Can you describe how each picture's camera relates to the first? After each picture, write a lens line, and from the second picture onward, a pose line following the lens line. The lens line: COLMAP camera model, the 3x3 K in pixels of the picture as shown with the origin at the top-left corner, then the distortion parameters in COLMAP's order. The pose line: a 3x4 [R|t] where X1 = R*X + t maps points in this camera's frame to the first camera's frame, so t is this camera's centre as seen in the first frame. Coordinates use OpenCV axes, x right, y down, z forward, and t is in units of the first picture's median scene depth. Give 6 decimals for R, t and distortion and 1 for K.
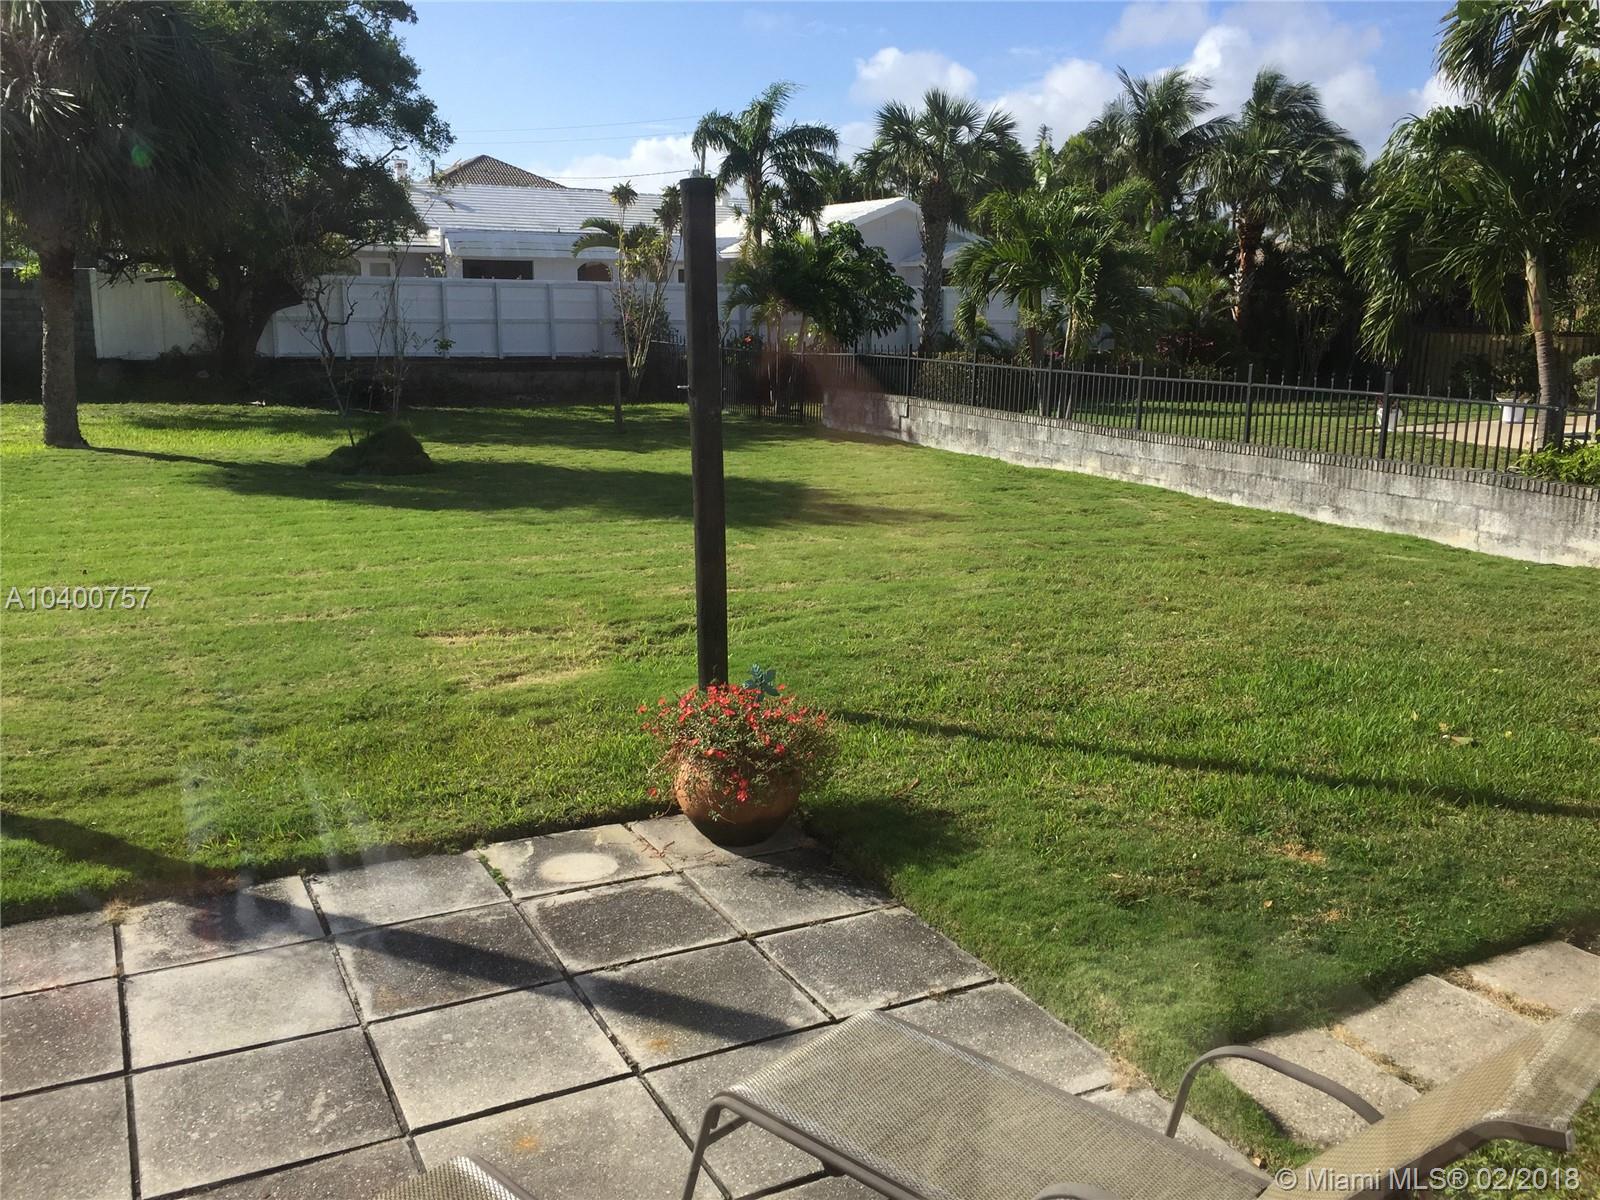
lens RADIAL K [[1380.7, 0, 799.1], [0, 1380.7, 601.5], [0, 0, 1]] dist [0.076406, -0.104333]
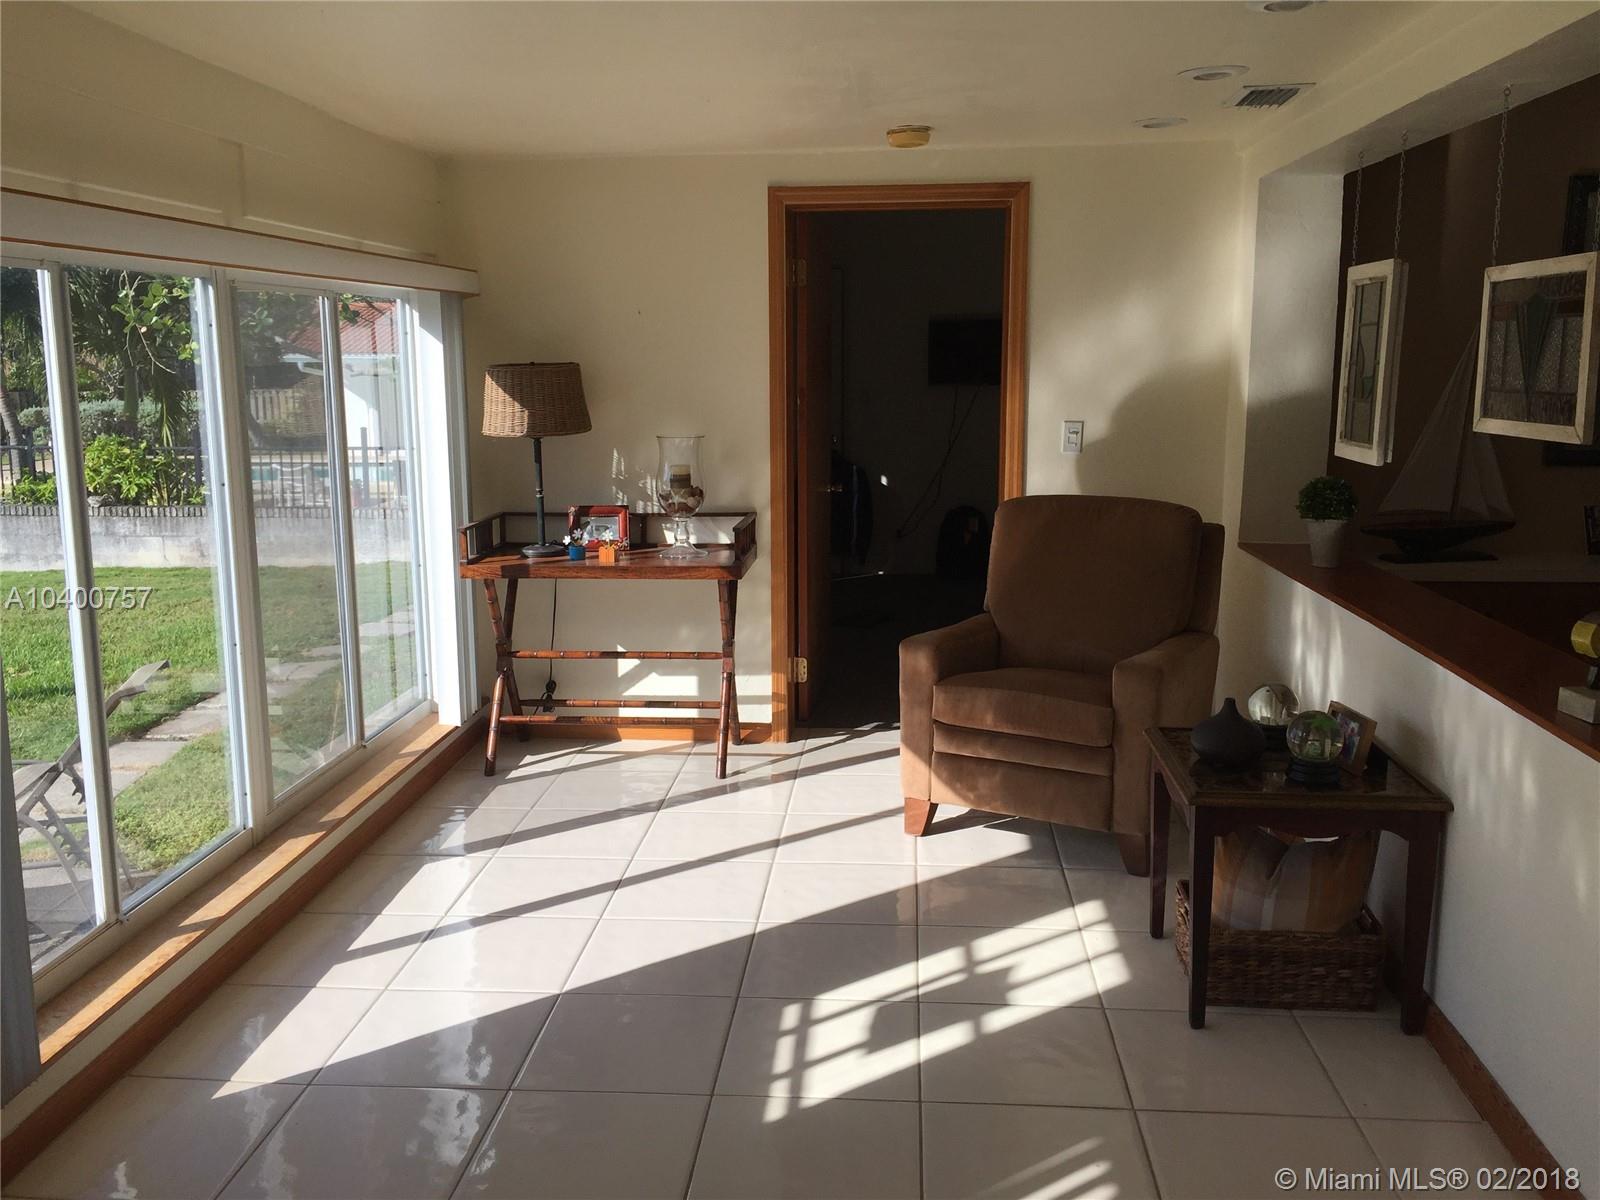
lens RADIAL K [[1380.7, 0, 800.7], [0, 1380.7, 602.7], [0, 0, 1]] dist [0.076406, -0.104333]
pose [[0.528734, -0.158889, 0.833783, -0.153576], [0.190586, 0.979463, 0.065793, 0.046693], [-0.827114, 0.124120, 0.548158, -0.235821]]
